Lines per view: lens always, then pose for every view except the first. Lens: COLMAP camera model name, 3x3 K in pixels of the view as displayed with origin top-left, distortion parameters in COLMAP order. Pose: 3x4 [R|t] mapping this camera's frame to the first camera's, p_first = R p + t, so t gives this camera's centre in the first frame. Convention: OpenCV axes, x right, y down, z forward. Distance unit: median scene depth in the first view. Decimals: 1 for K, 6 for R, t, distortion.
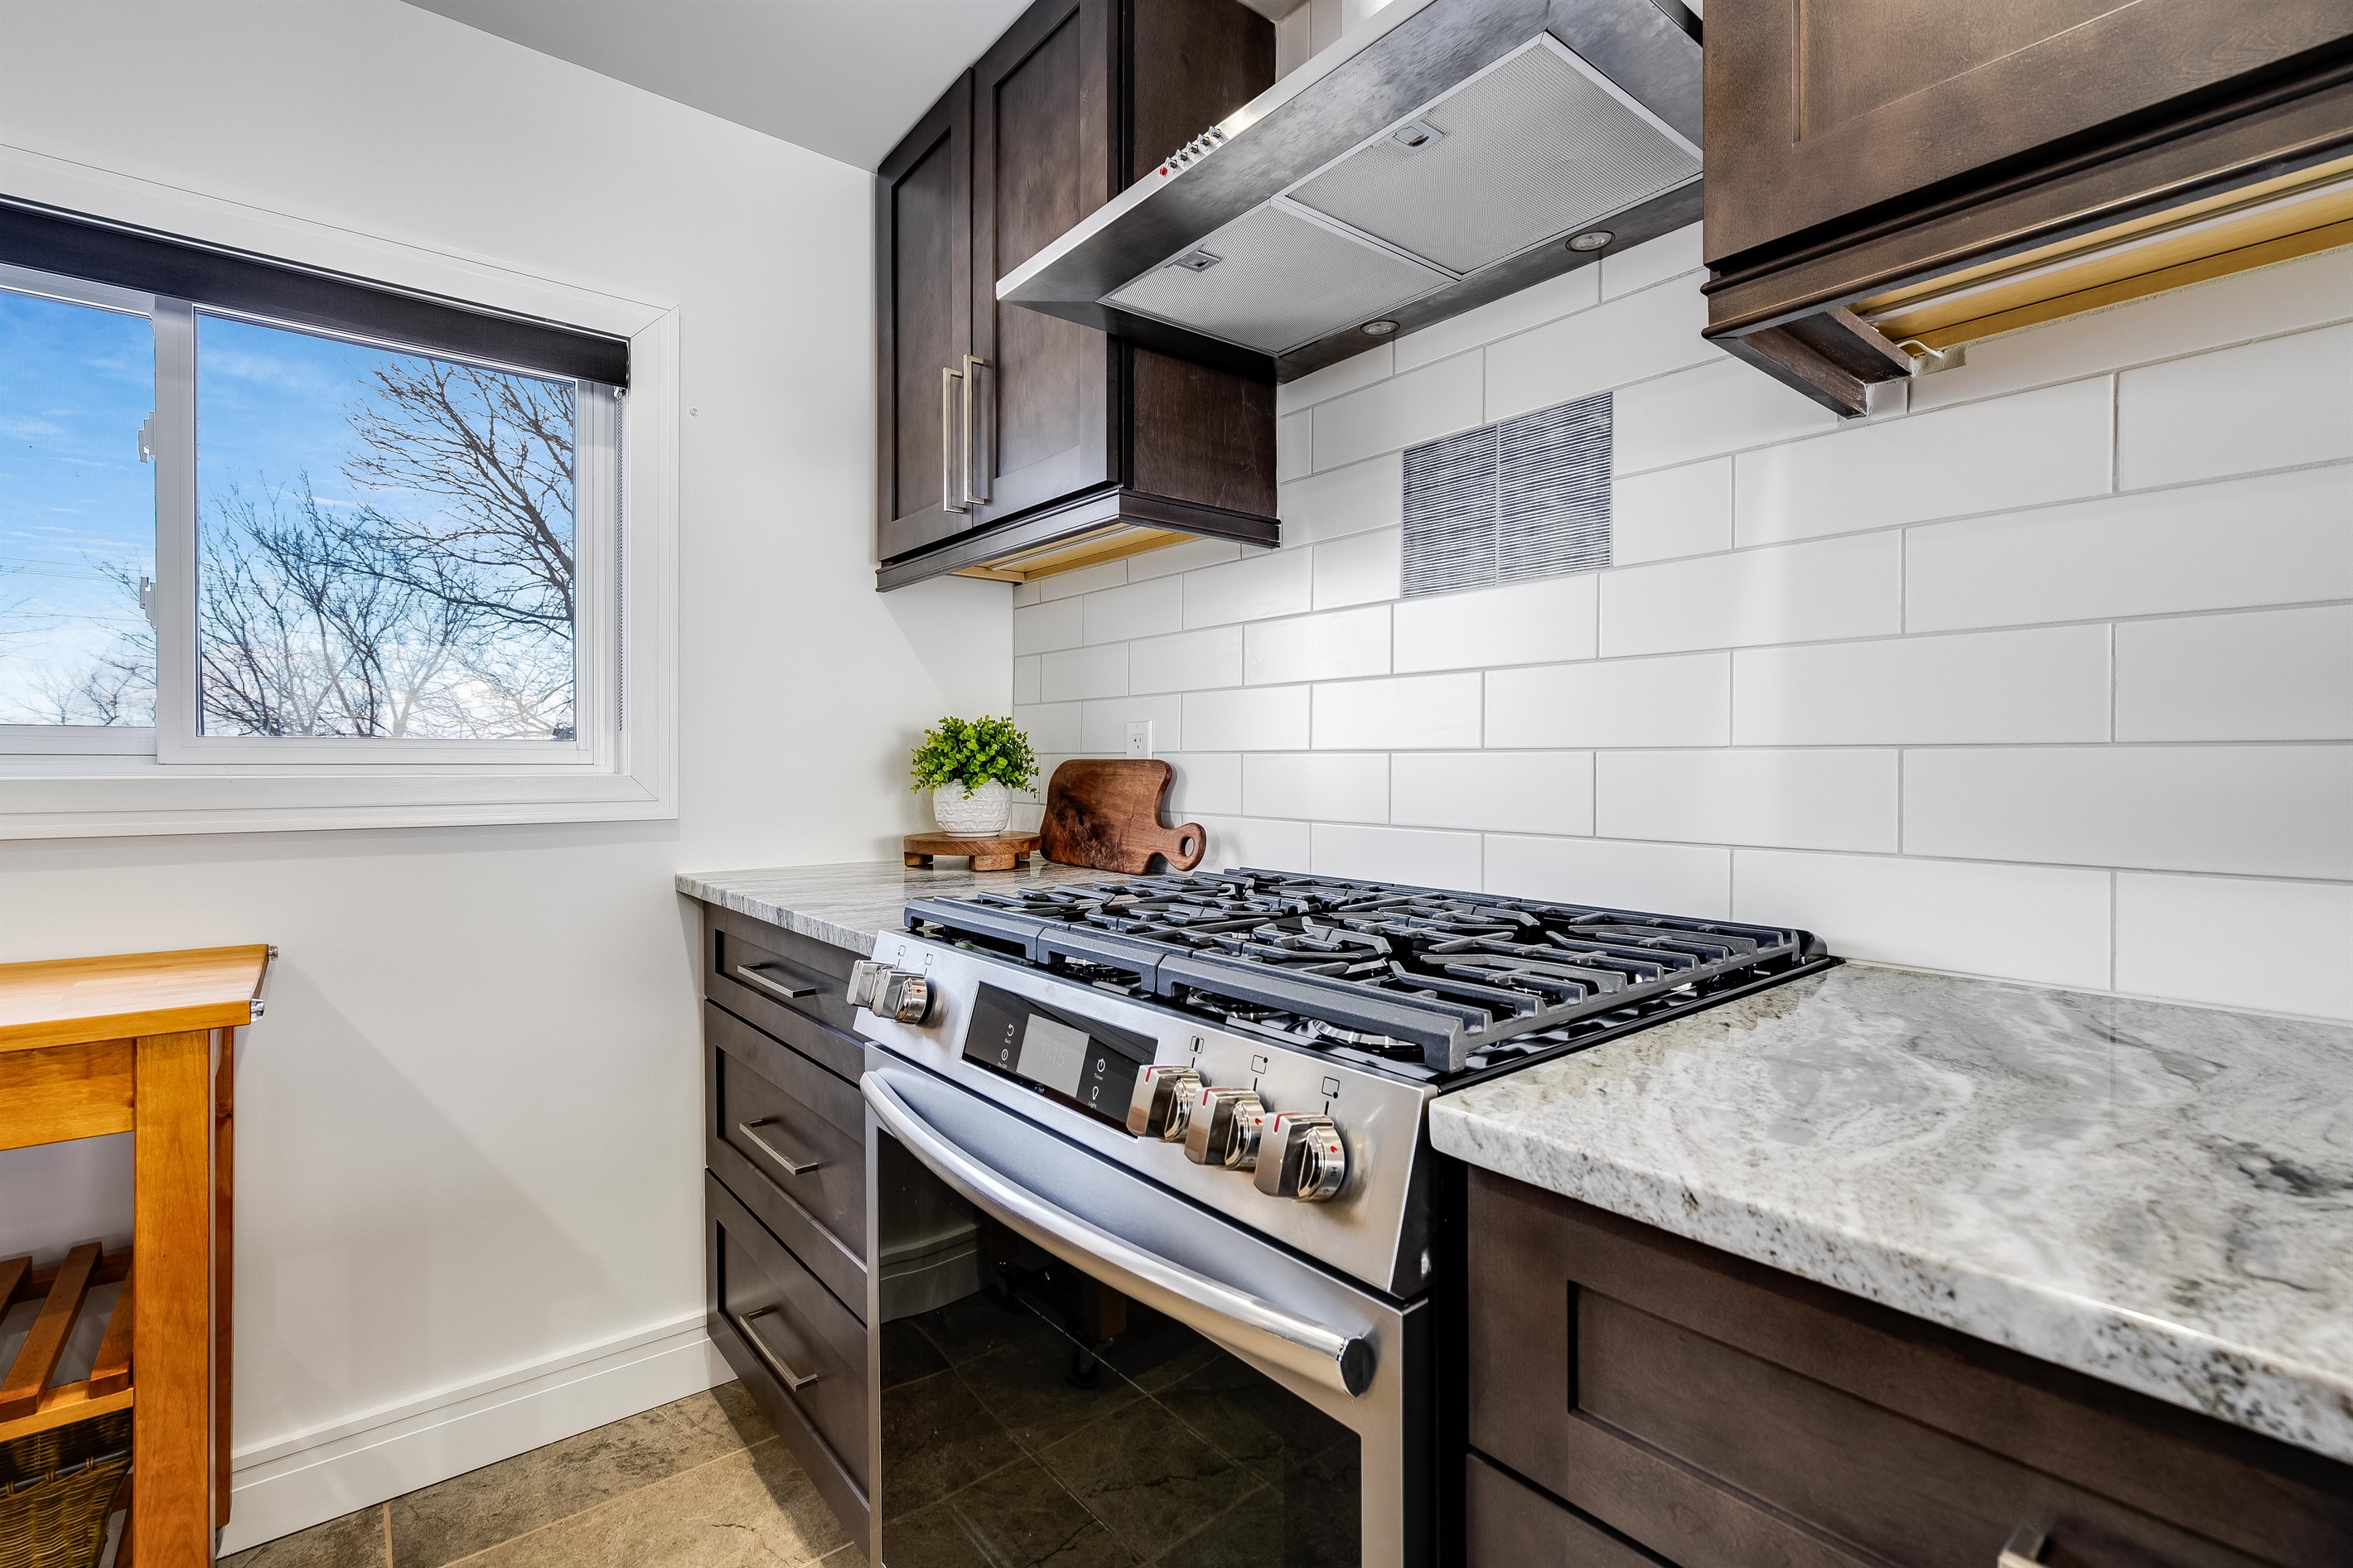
lens RADIAL K [[1075.9, 0, 1159.9], [0, 1075.9, 781.4], [0, 0, 1]] dist [-0.007025, 0.003088]
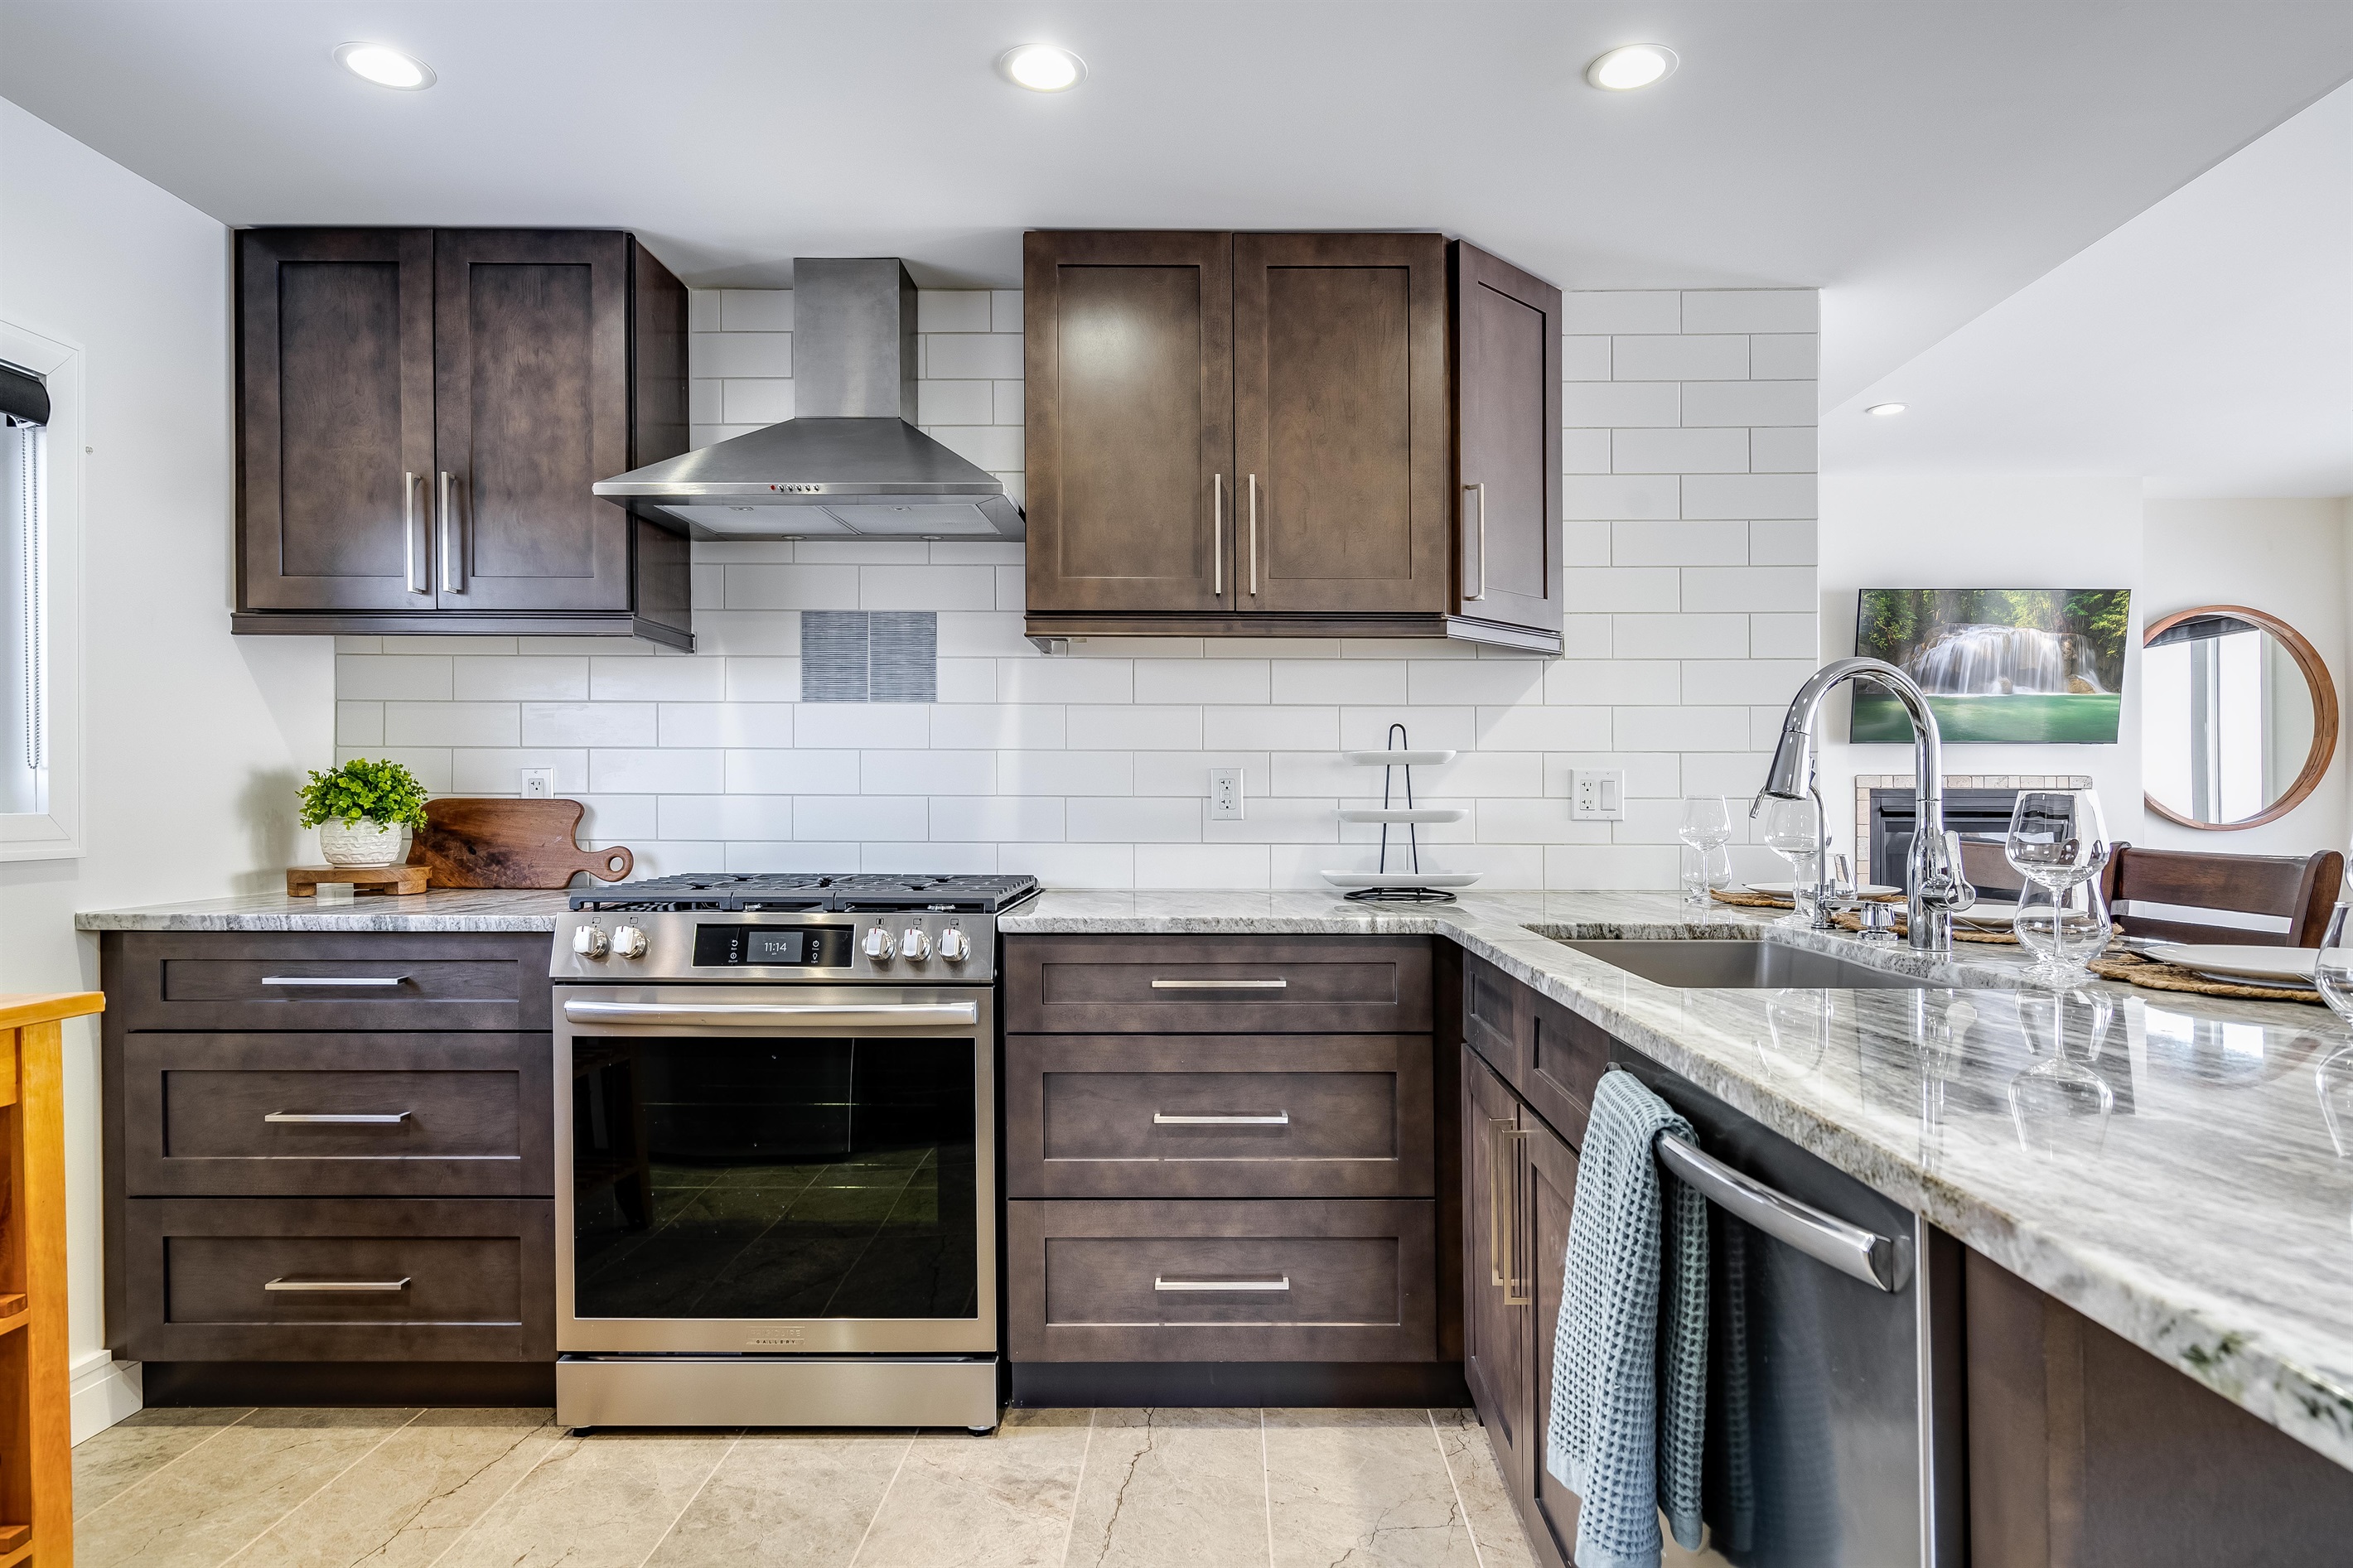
lens RADIAL K [[1327.5, 0, 1208.4], [0, 1327.5, 794.7], [0, 0, 1]] dist [0.004697, 0.001719]
pose [[0.637428, 0.004883, 0.770494, -0.839220], [0.009884, 0.999846, -0.014514, 0.005968], [-0.770447, 0.016867, 0.637281, -0.683005]]
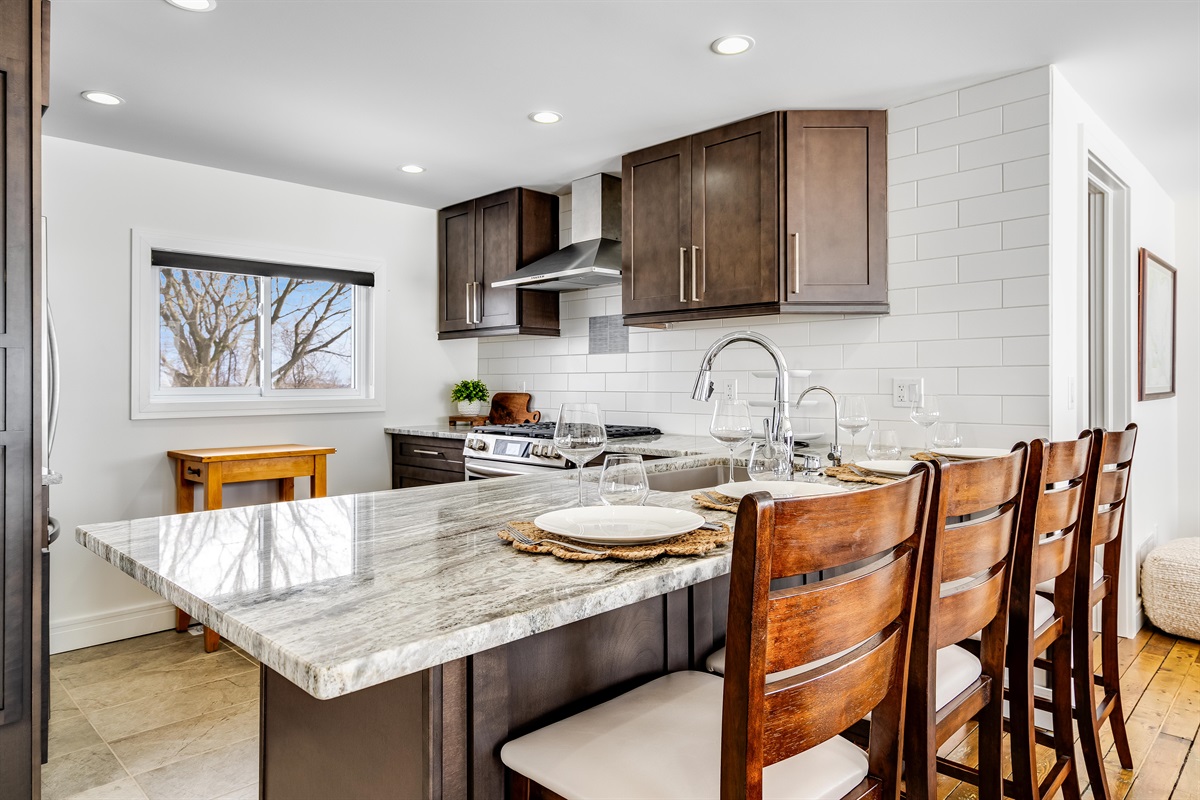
lens RADIAL K [[726.6, 0, 595.1], [0, 726.6, 375.9], [0, 0, 1]] dist [0.004616, 0.001902]
pose [[0.993343, -0.001251, 0.115189, -0.060946], [0.004562, 0.999584, -0.028487, -0.008279], [-0.115105, 0.028823, 0.992935, -1.553842]]
